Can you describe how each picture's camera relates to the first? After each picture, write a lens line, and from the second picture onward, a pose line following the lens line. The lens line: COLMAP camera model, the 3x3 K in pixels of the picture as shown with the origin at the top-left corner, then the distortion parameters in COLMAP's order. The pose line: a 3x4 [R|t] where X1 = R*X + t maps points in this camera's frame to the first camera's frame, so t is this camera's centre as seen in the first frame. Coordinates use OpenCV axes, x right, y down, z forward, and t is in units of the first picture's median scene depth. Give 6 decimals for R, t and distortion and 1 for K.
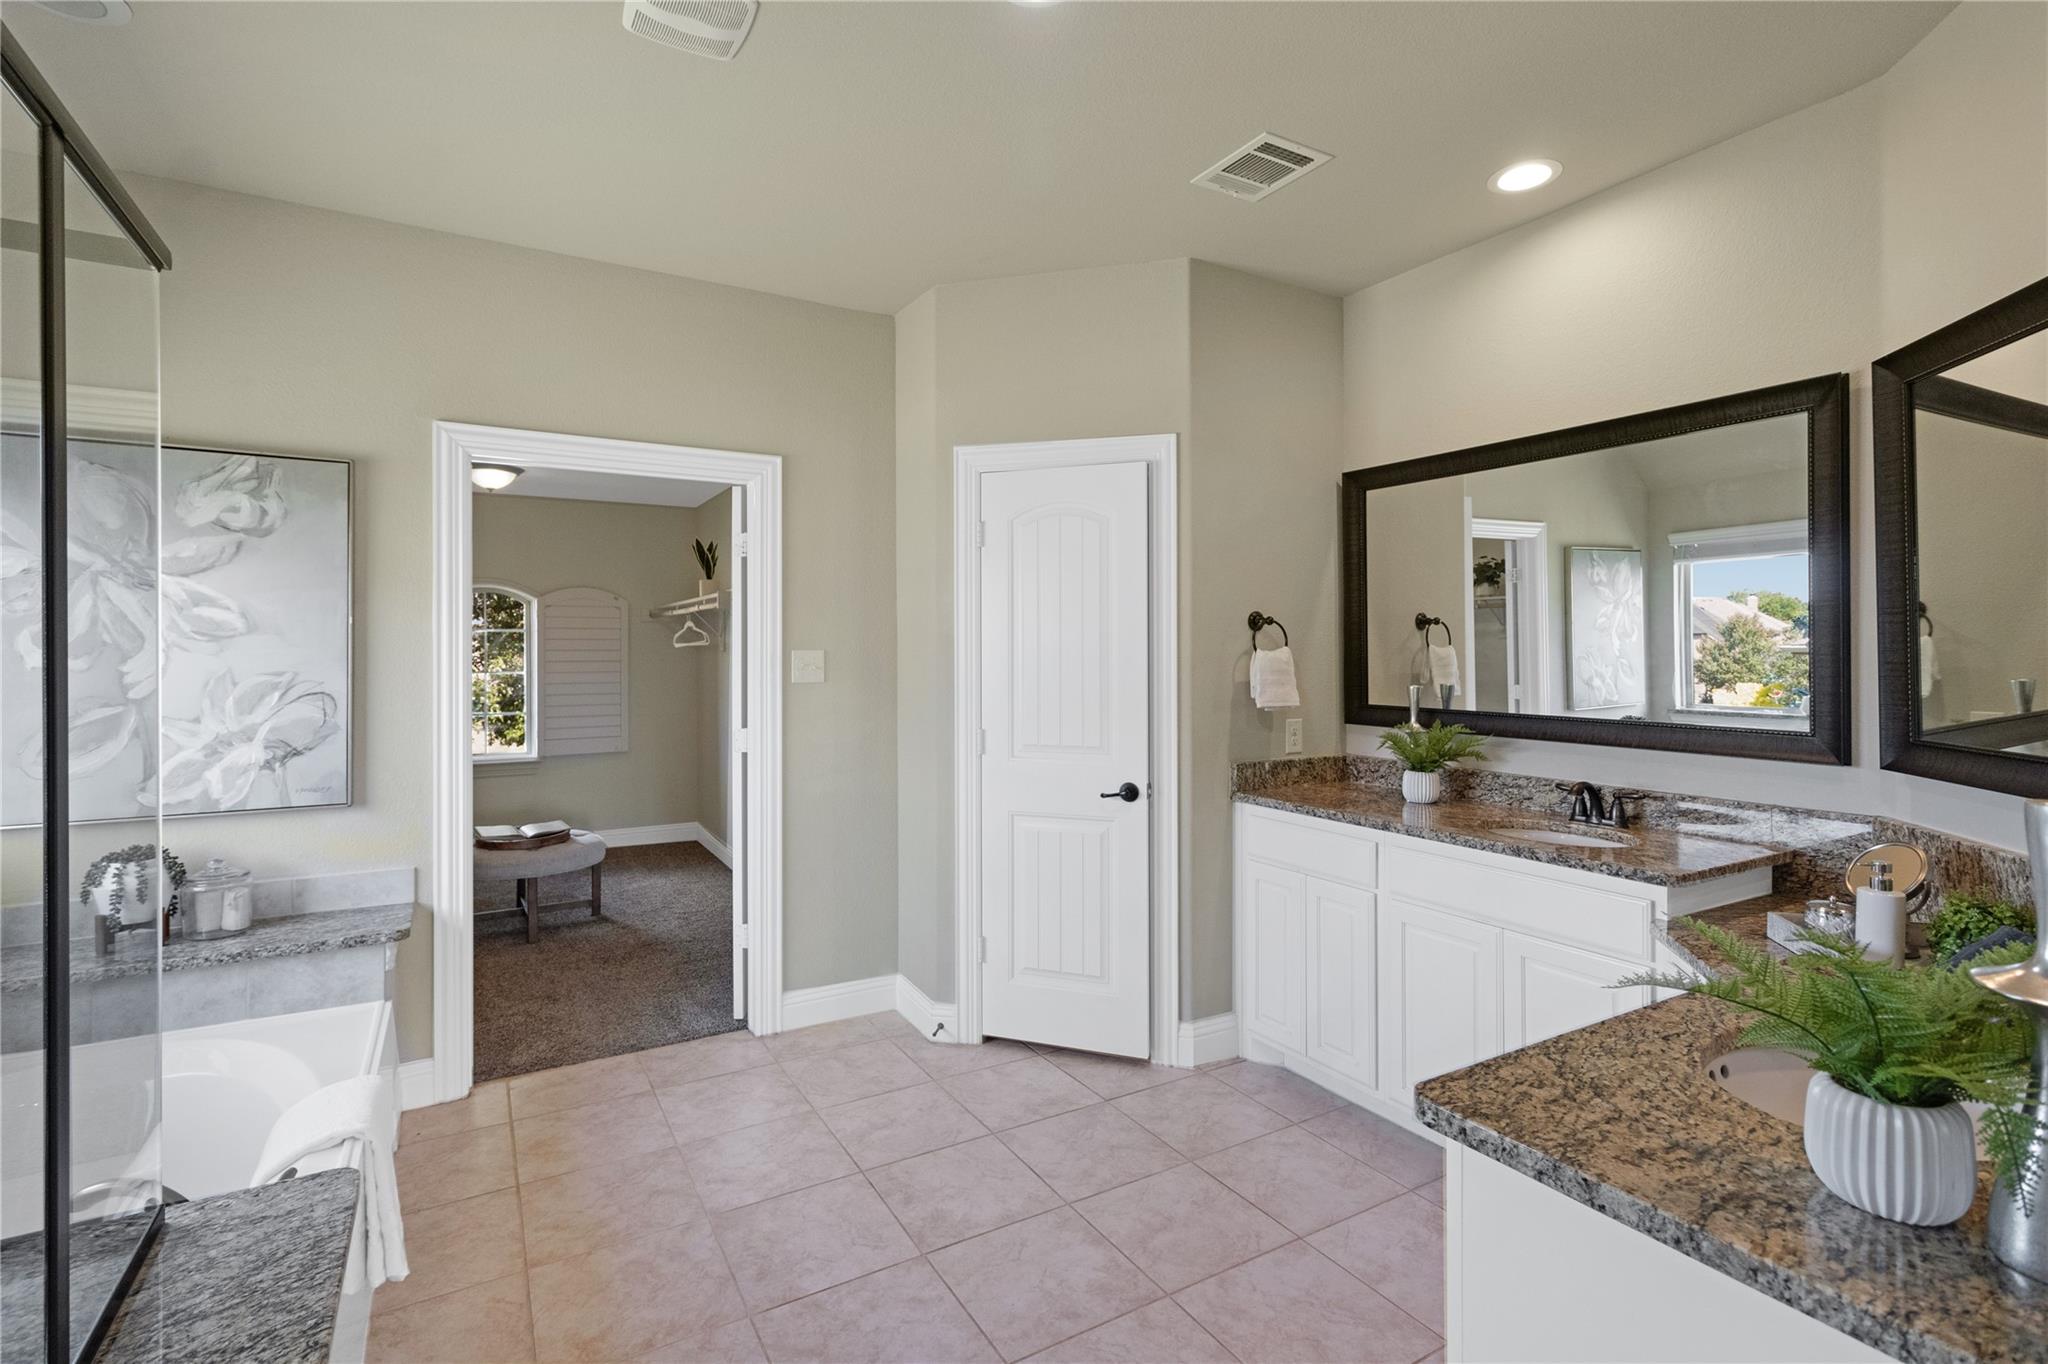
lens RADIAL K [[957.3, 0, 1020.5], [0, 957.3, 663.0], [0, 0, 1]] dist [0.001439, 0.000172]
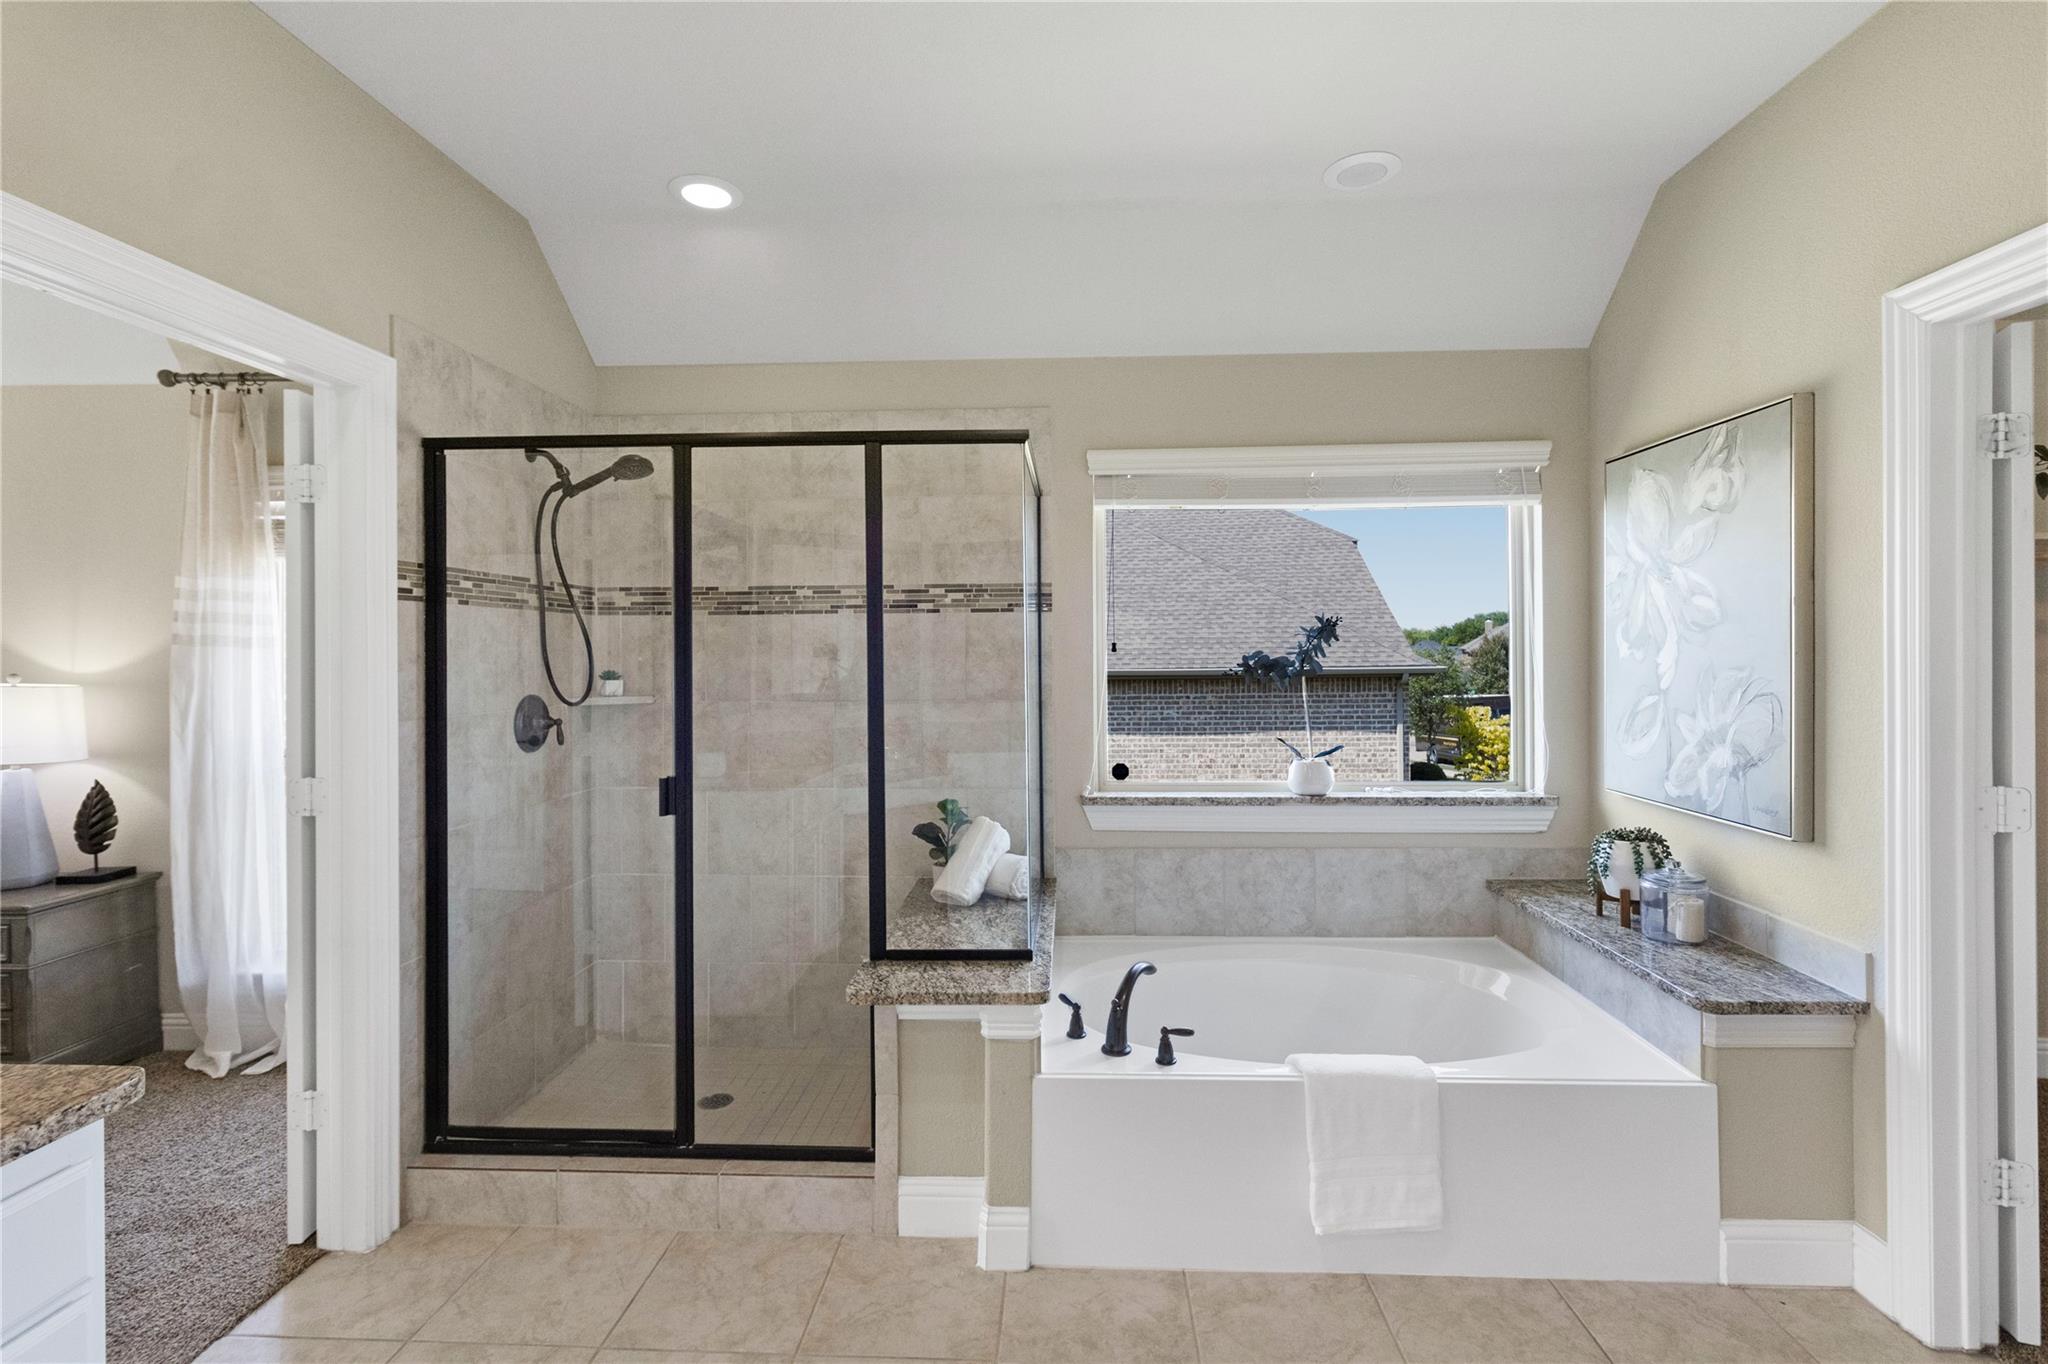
lens RADIAL K [[957.3, 0, 1027.6], [0, 957.3, 661.7], [0, 0, 1]] dist [0.001439, 0.000172]
pose [[-0.551755, 0.018187, -0.833808, 0.302576], [0.000533, 0.999770, 0.021454, -0.014003], [0.834006, 0.011393, -0.551638, 0.957495]]
